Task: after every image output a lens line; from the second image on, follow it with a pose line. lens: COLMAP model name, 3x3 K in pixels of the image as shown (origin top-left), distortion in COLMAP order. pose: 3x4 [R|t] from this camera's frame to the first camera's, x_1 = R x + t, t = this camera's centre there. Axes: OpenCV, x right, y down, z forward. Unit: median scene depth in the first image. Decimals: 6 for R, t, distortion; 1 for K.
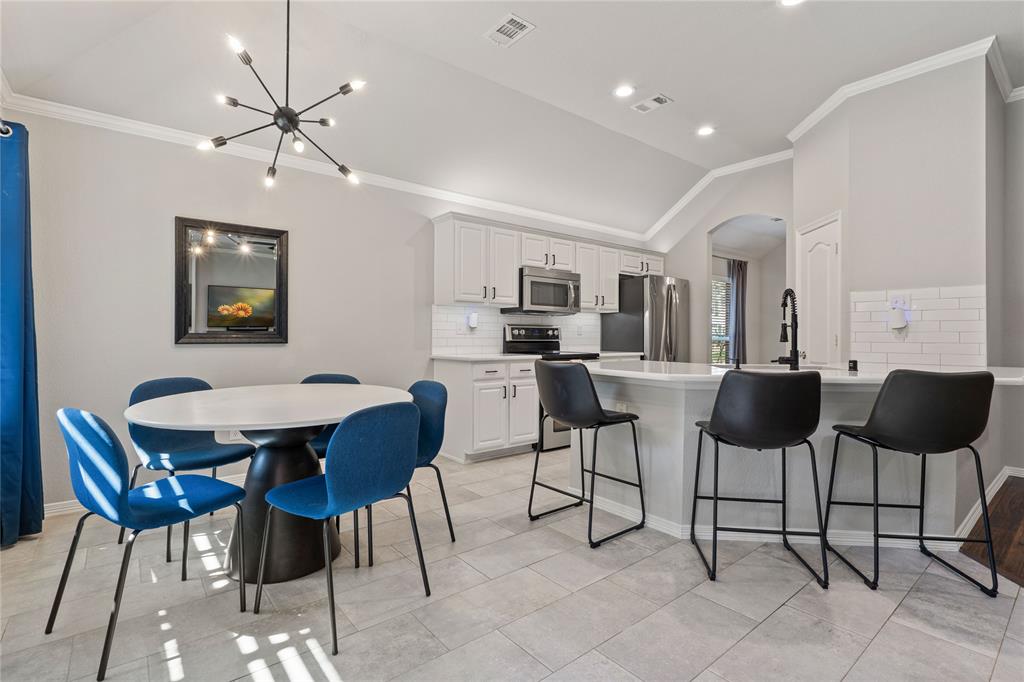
lens RADIAL K [[489.4, 0, 514.2], [0, 489.4, 333.8], [0, 0, 1]] dist [-0.003638, -0.000144]
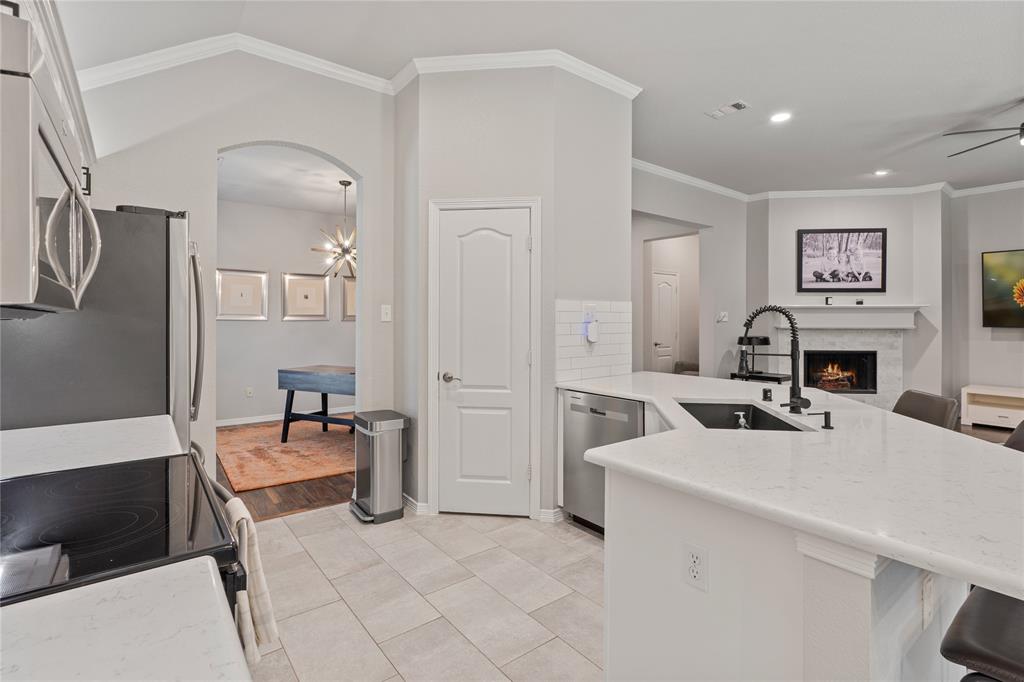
lens RADIAL K [[485.7, 0, 514.8], [0, 485.7, 315.8], [0, 0, 1]] dist [-0.005504, -0.000748]
pose [[0.030804, 0.000801, 0.999525, -0.139563], [-0.001034, 0.999999, -0.000770, -0.053116], [-0.999525, -0.001009, 0.030805, 0.983793]]
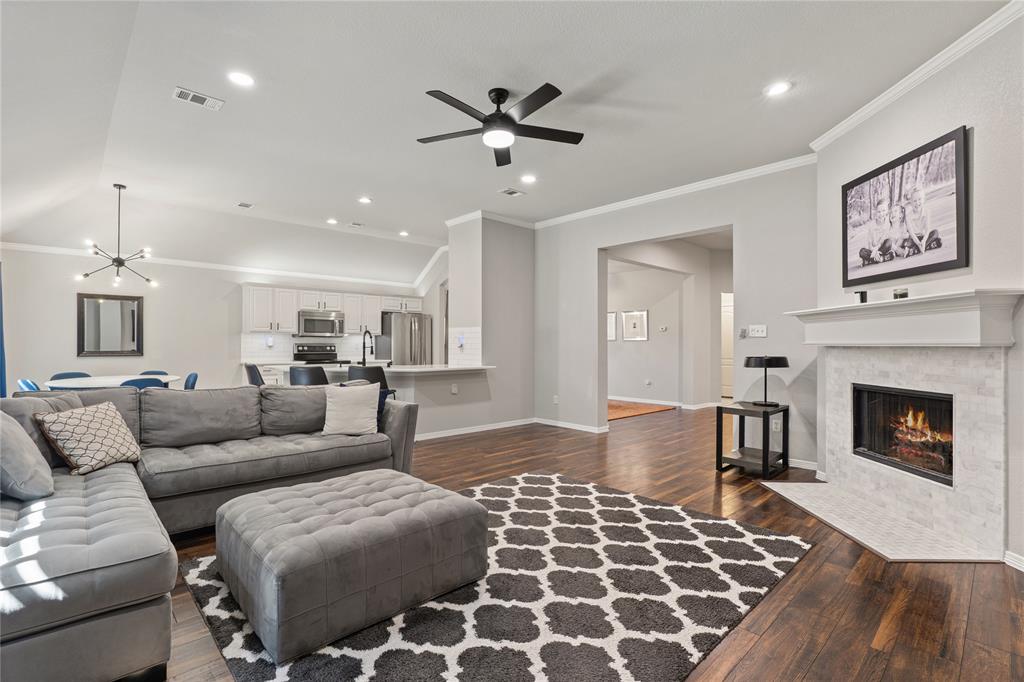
lens RADIAL K [[476.4, 0, 512.0], [0, 476.4, 341.0], [0, 0, 1]] dist [-0.003169, -0.000553]
pose [[0.997808, -0.003400, 0.066092, 0.770597], [0.003752, 0.999979, -0.005191, -0.021205], [-0.066073, 0.005428, 0.997800, -0.856276]]
